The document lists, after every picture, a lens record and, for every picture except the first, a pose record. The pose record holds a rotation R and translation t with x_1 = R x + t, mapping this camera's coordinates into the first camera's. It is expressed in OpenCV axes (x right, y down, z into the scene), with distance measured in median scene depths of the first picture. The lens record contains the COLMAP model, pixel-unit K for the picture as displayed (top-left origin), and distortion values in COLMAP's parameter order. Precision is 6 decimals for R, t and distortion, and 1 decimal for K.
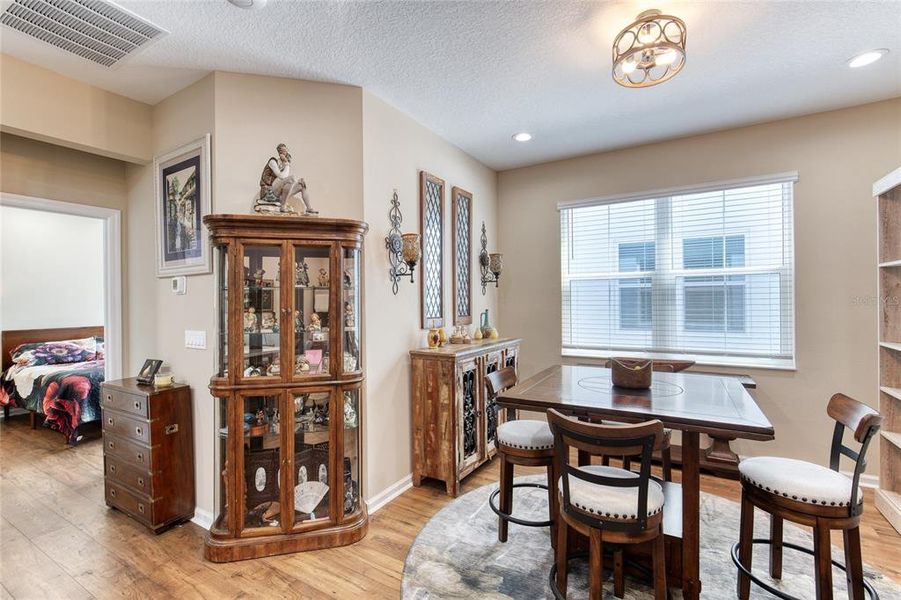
lens RADIAL K [[412.6, 0, 443.7], [0, 412.6, 299.9], [0, 0, 1]] dist [-0.013045, 0.006382]
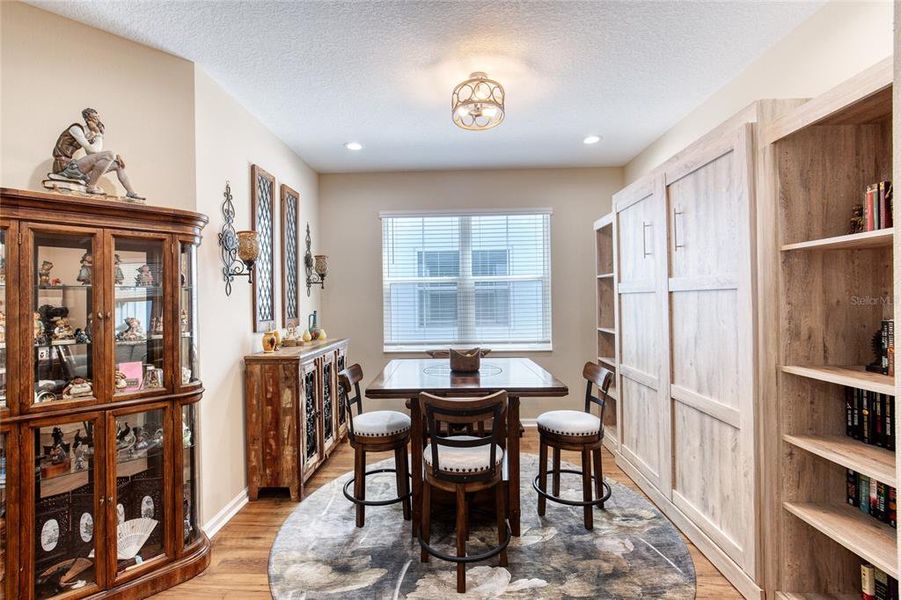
lens RADIAL K [[412.6, 0, 446.8], [0, 412.6, 299.8], [0, 0, 1]] dist [-0.013045, 0.006382]
pose [[0.867496, -0.003360, 0.497434, -0.171868], [0.005793, 0.999978, -0.003348, 0.001934], [-0.497411, 0.005786, 0.867496, -0.038288]]
